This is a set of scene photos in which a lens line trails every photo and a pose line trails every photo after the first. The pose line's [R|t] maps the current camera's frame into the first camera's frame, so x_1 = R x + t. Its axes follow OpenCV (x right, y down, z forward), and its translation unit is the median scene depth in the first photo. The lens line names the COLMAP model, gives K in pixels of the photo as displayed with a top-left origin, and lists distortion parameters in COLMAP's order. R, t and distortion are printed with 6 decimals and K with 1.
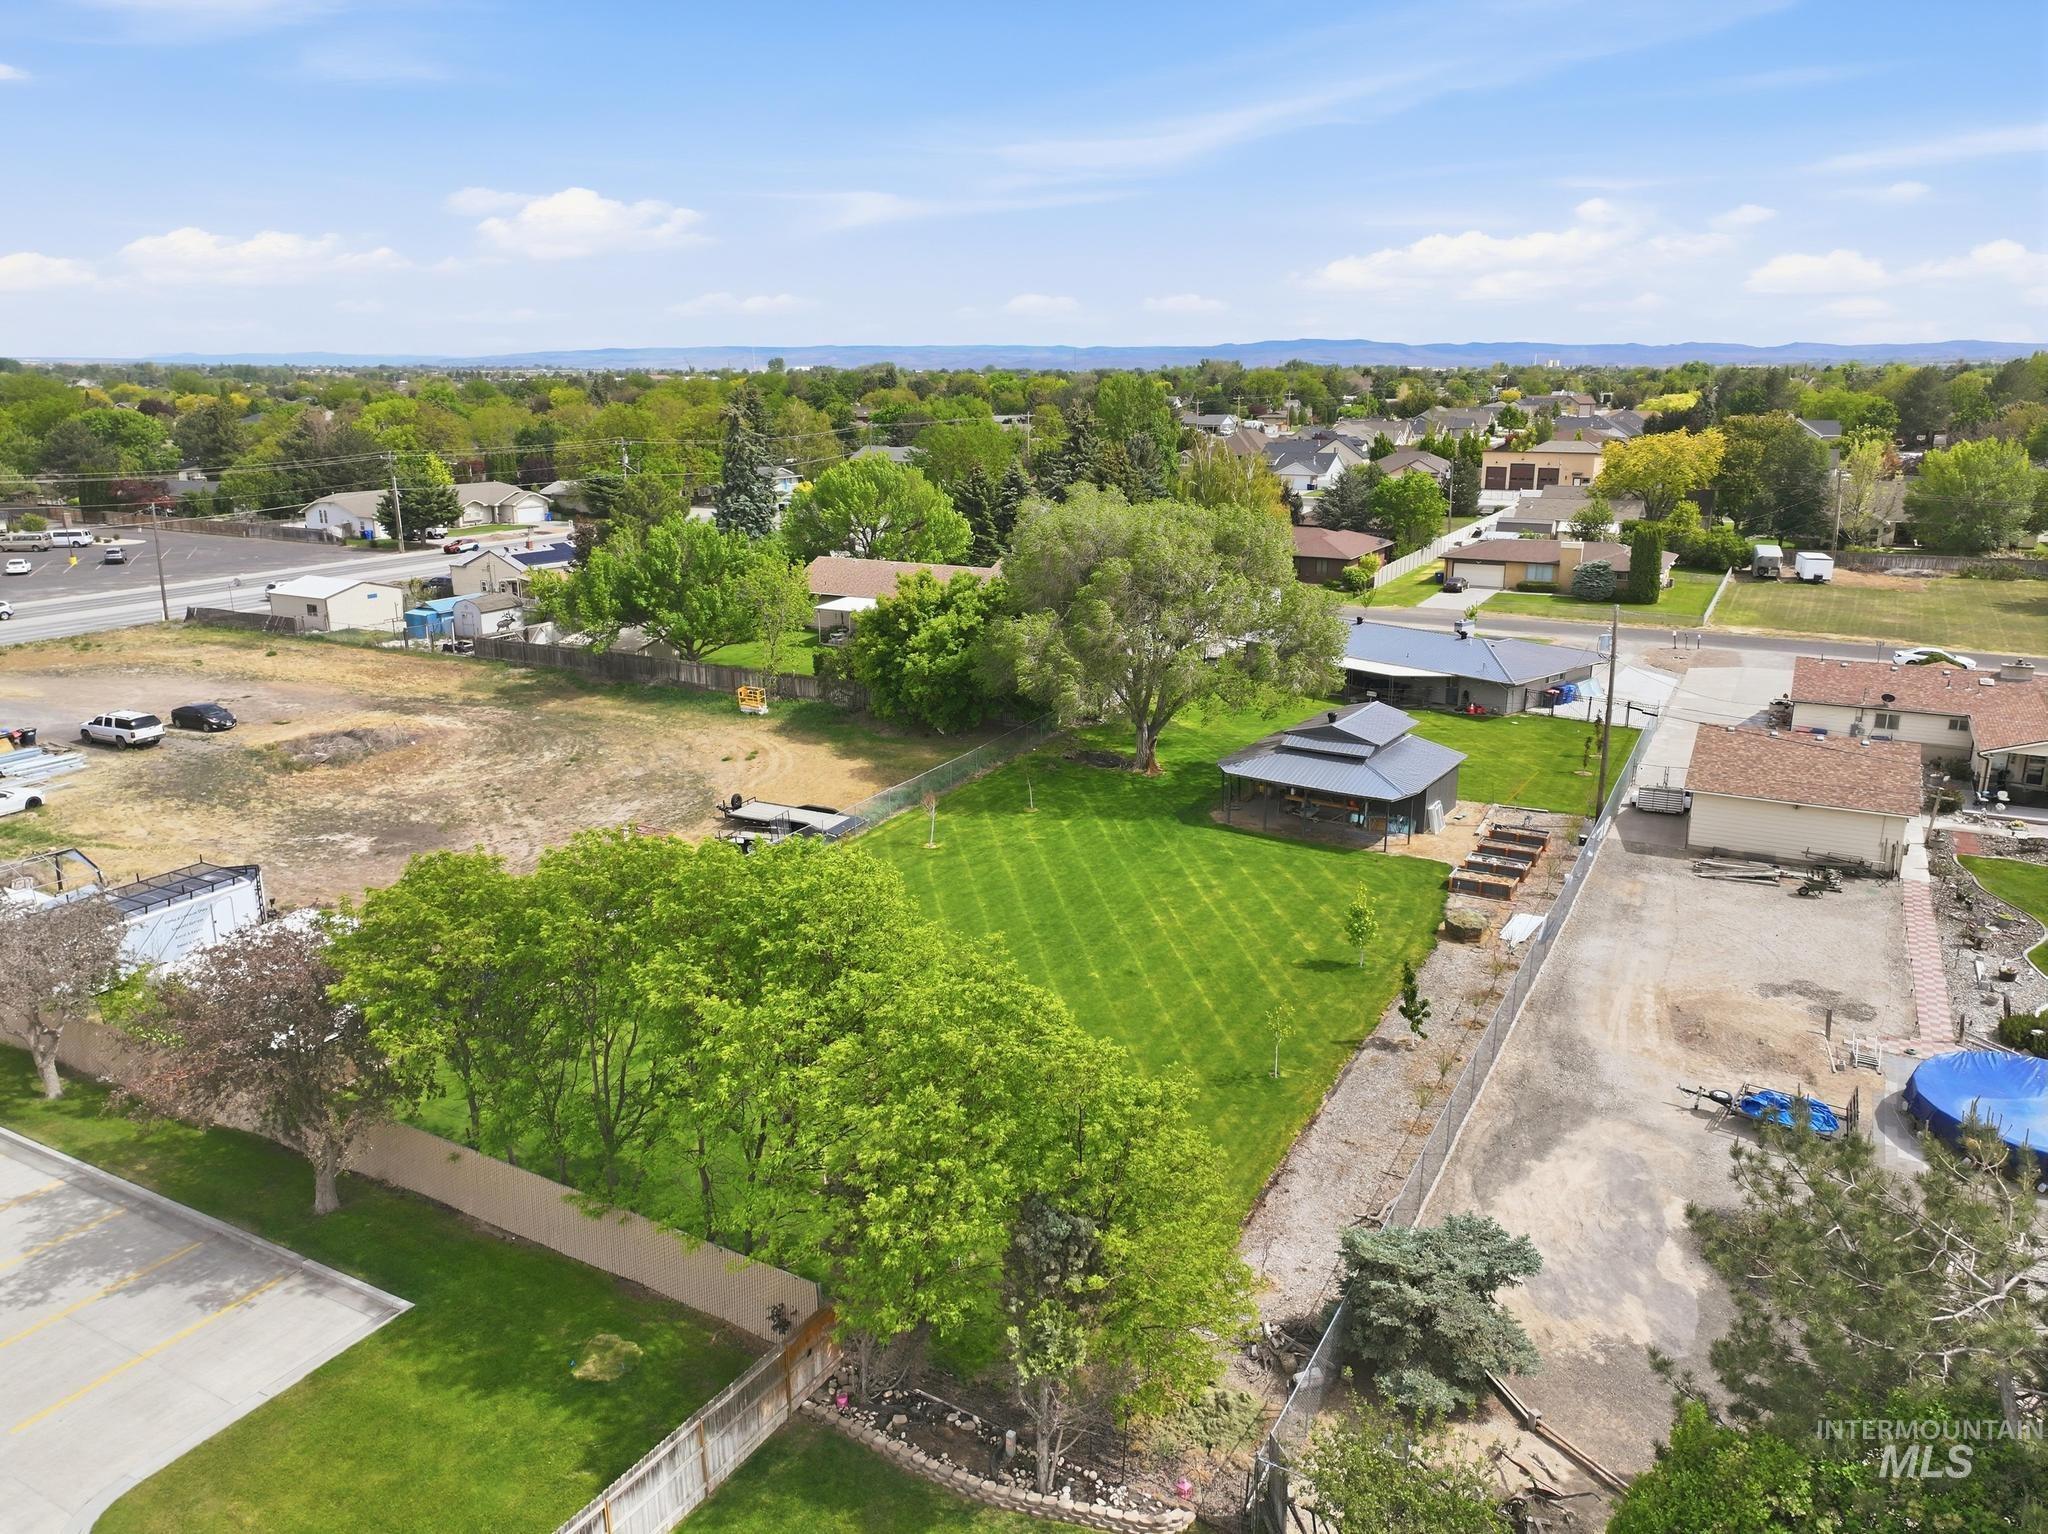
lens RADIAL K [[1421.5, 0, 1029.6], [0, 1421.5, 776.8], [0, 0, 1]] dist [0.005827, 0.004718]
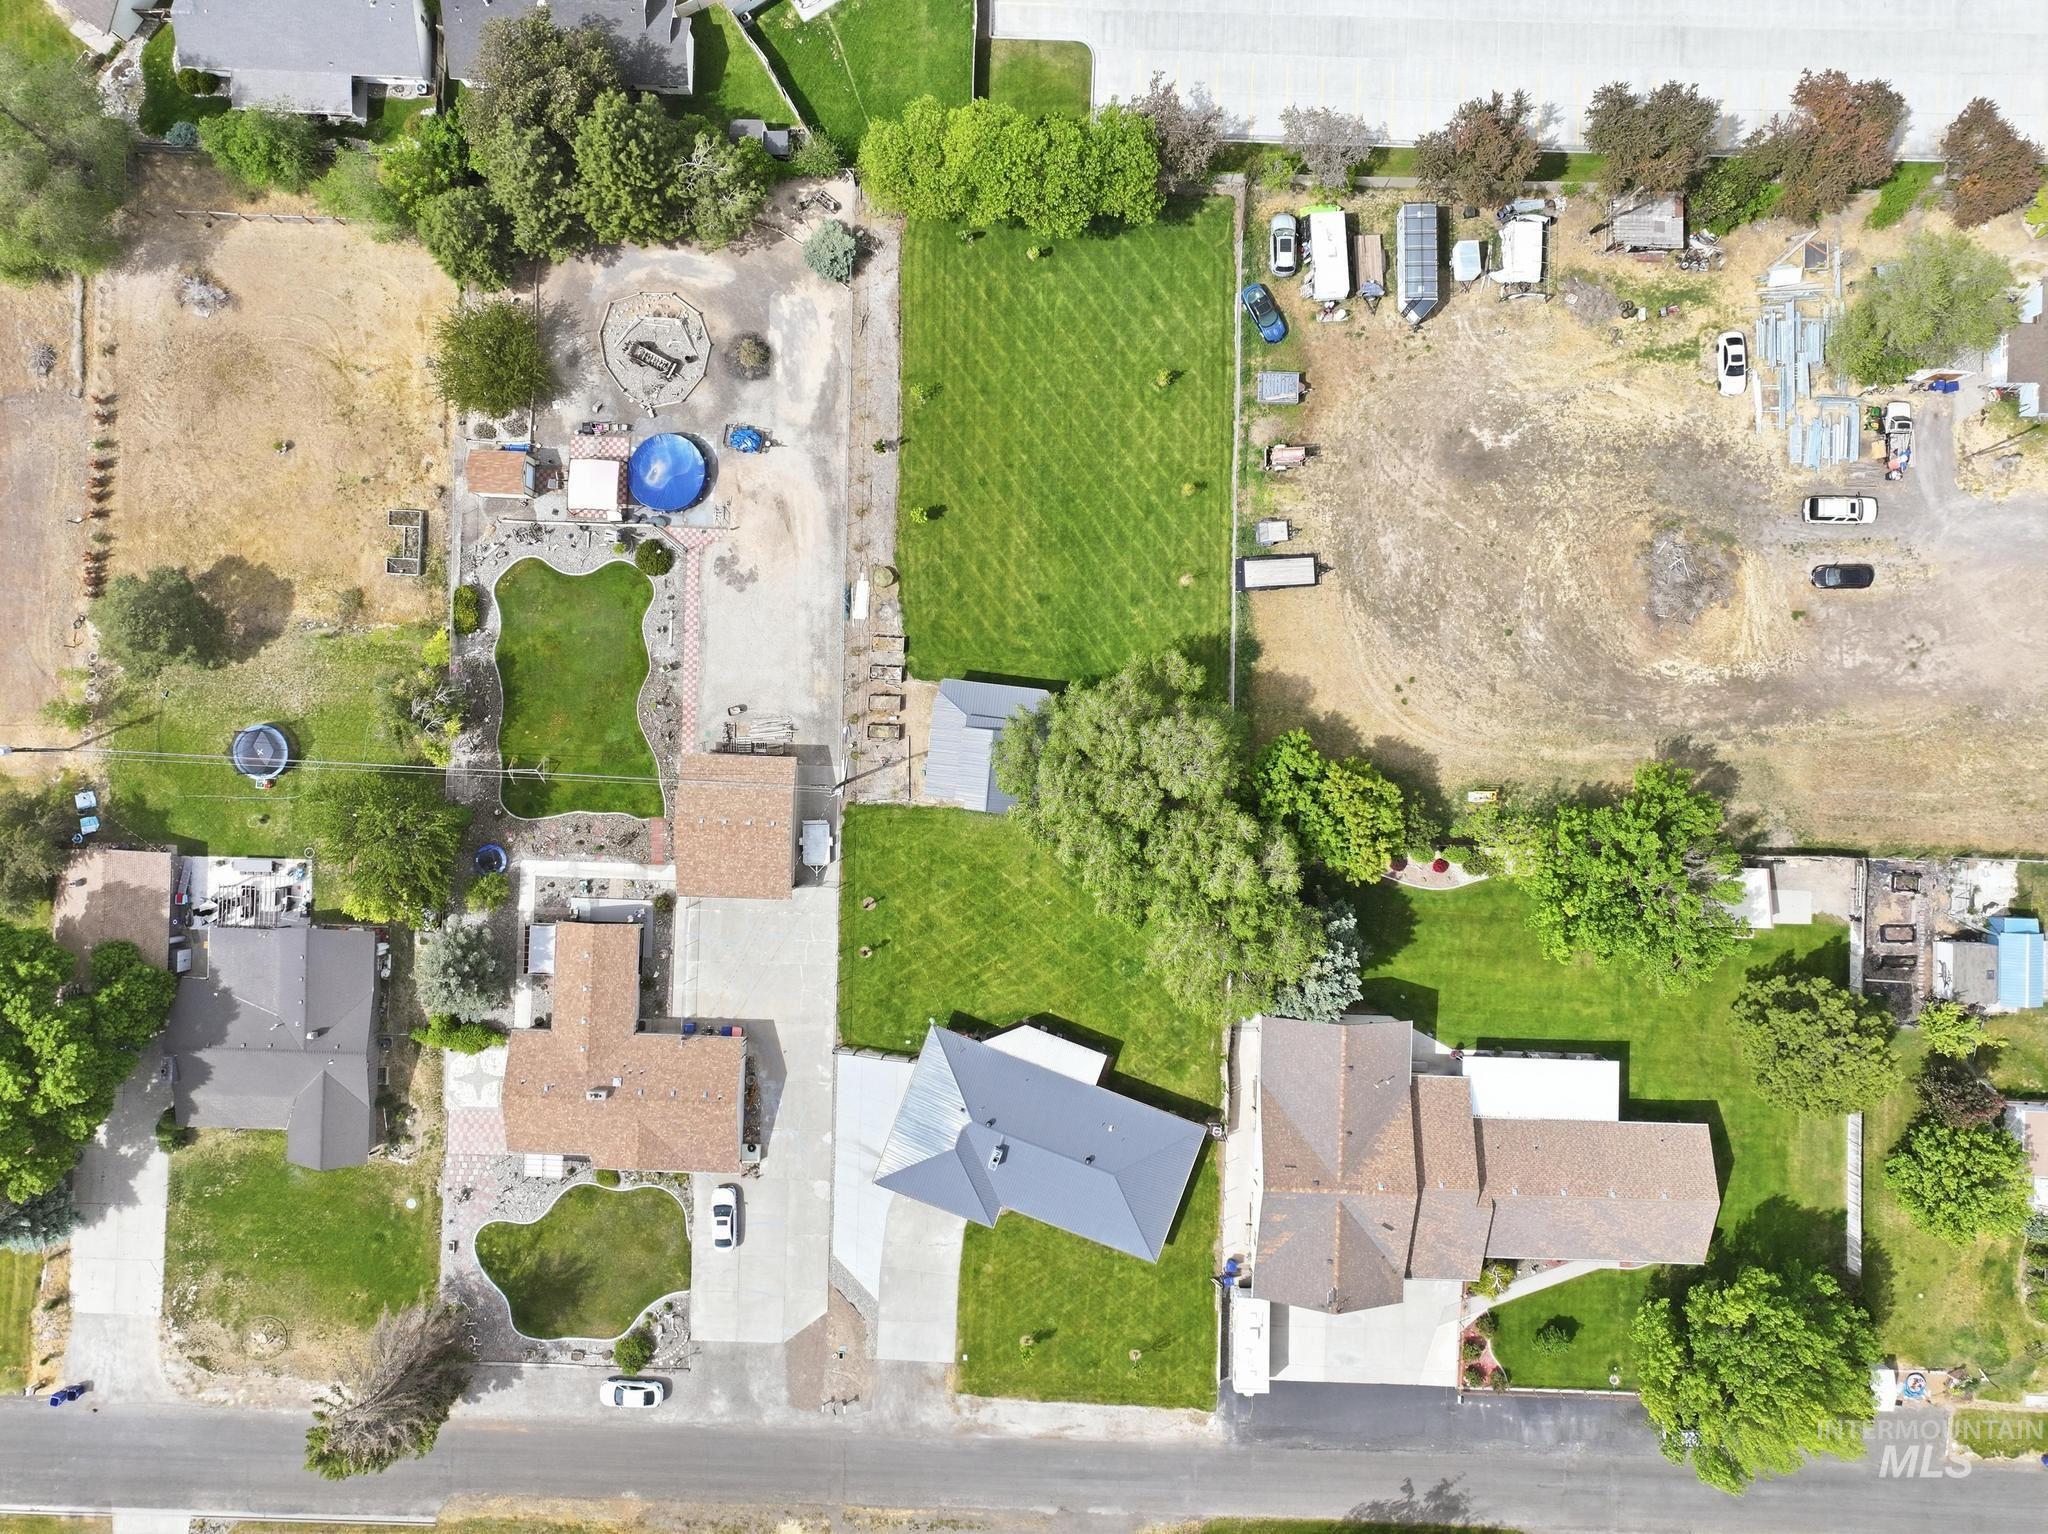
lens RADIAL K [[1435.0, 0, 1028.1], [0, 1435.0, 738.9], [0, 0, 1]] dist [0.008220, 0.001167]
pose [[-0.889611, 0.456638, 0.008588, 0.172859], [-0.114637, -0.241457, 0.963617, -1.659820], [0.442098, 0.856259, 0.267150, 0.608526]]
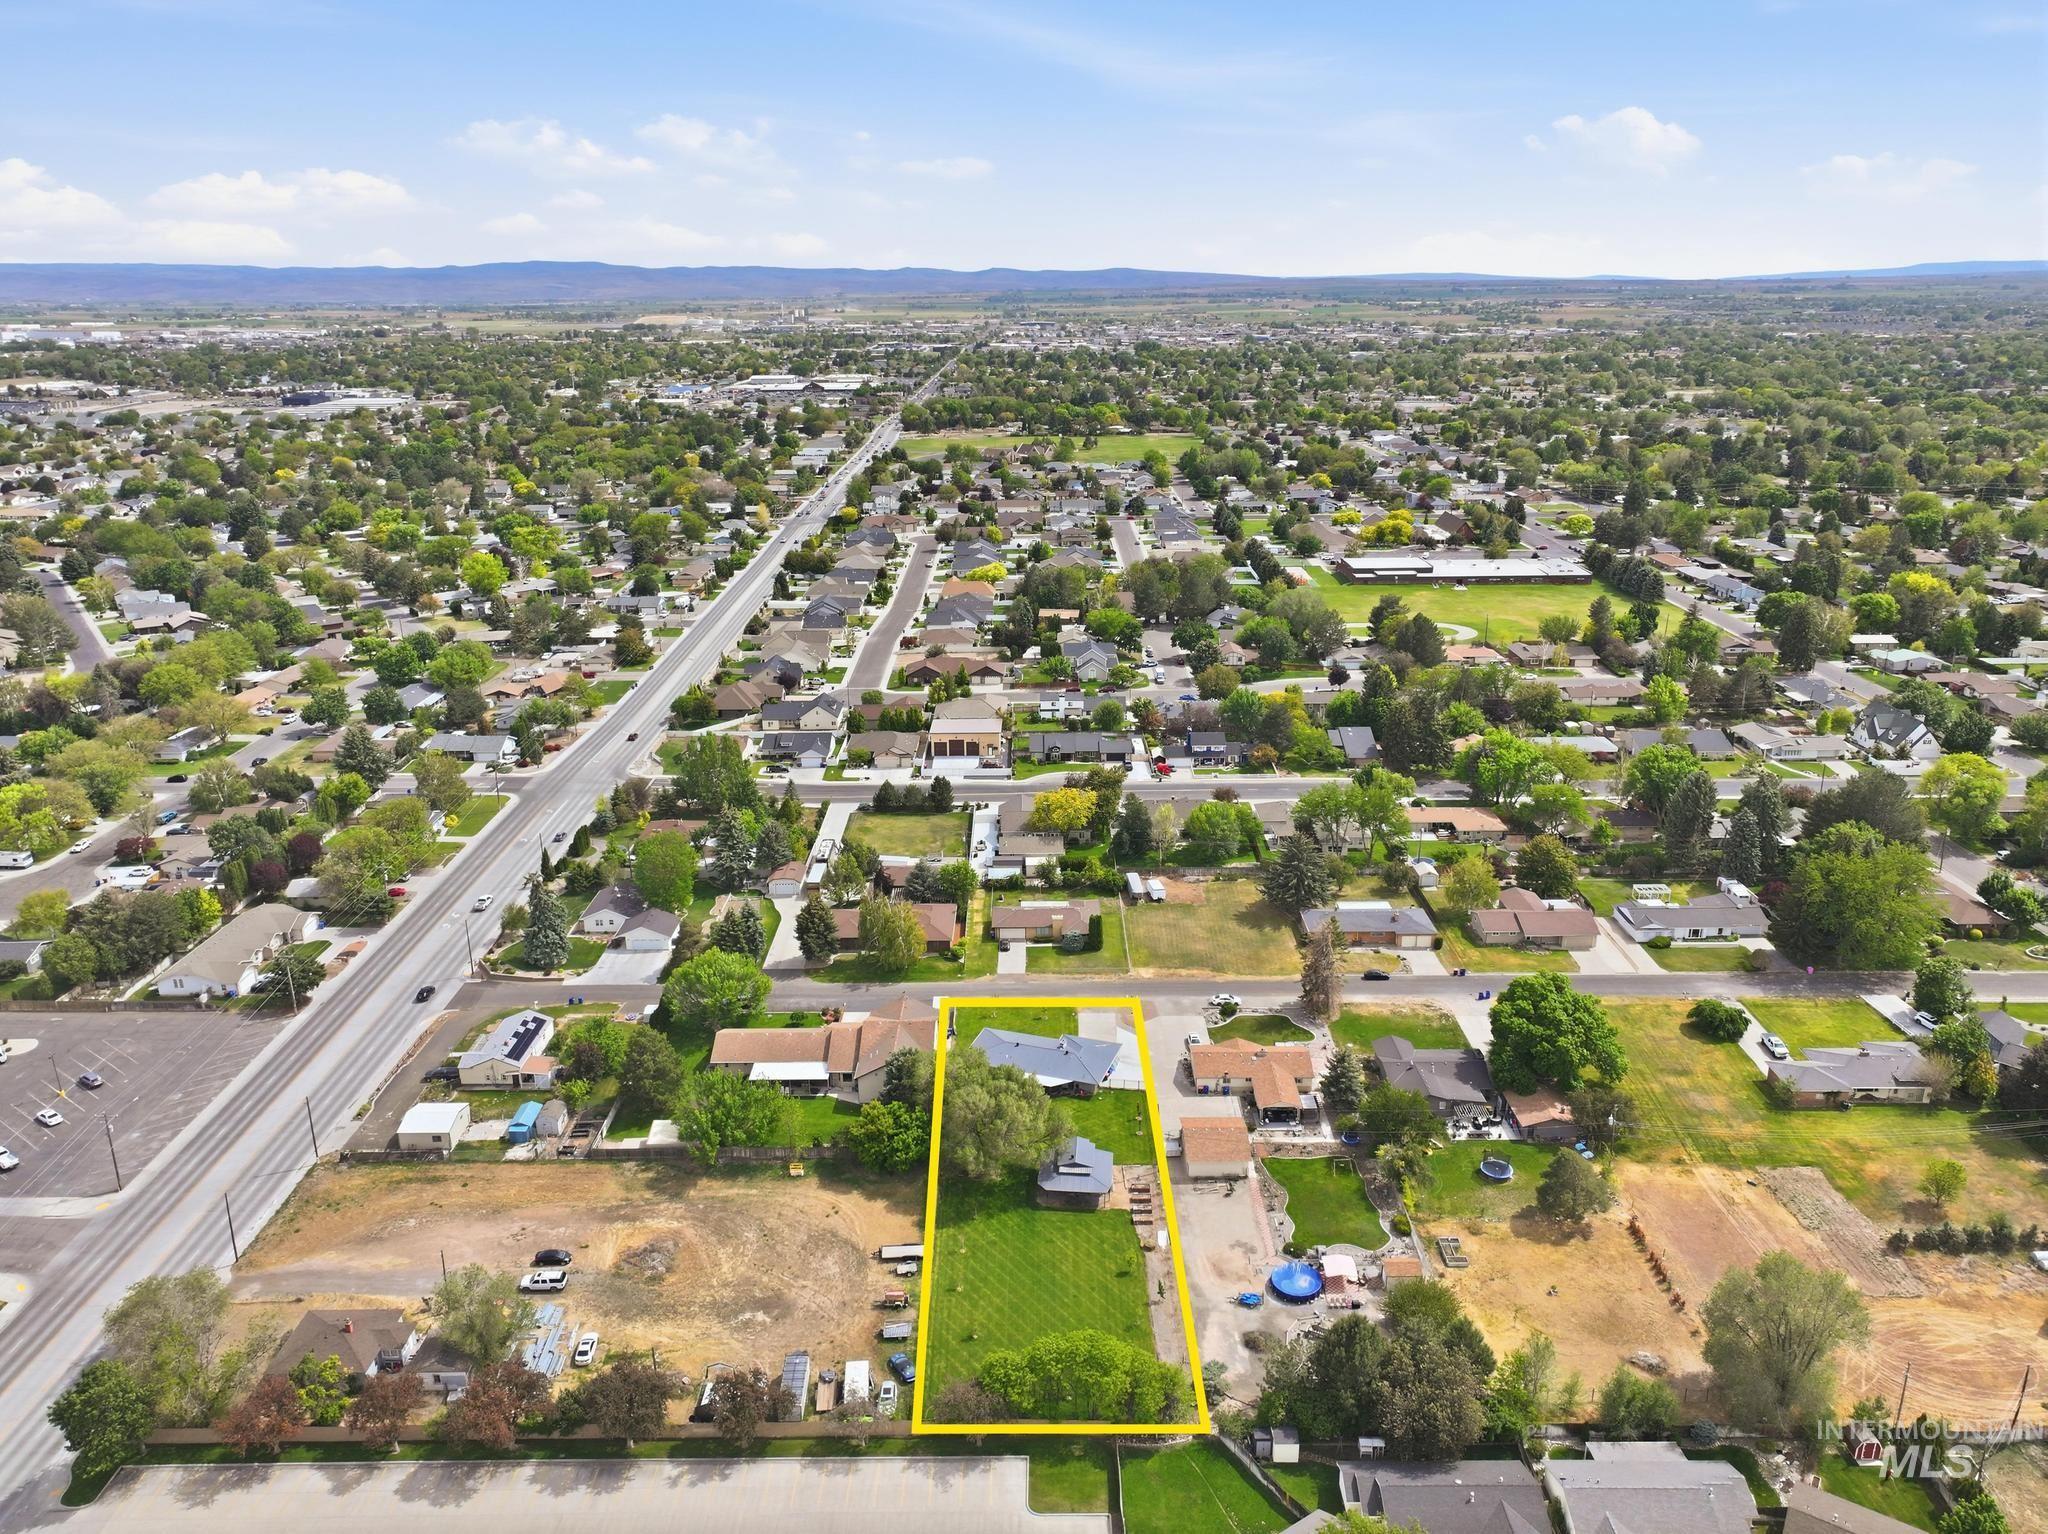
lens RADIAL K [[1421.5, 0, 1029.6], [0, 1421.5, 776.8], [0, 0, 1]] dist [0.005827, 0.004718]
pose [[0.878311, -0.155854, 0.451973, -1.064903], [0.134723, 0.987745, 0.078800, -1.066207], [-0.458716, -0.008319, 0.888544, -1.521971]]
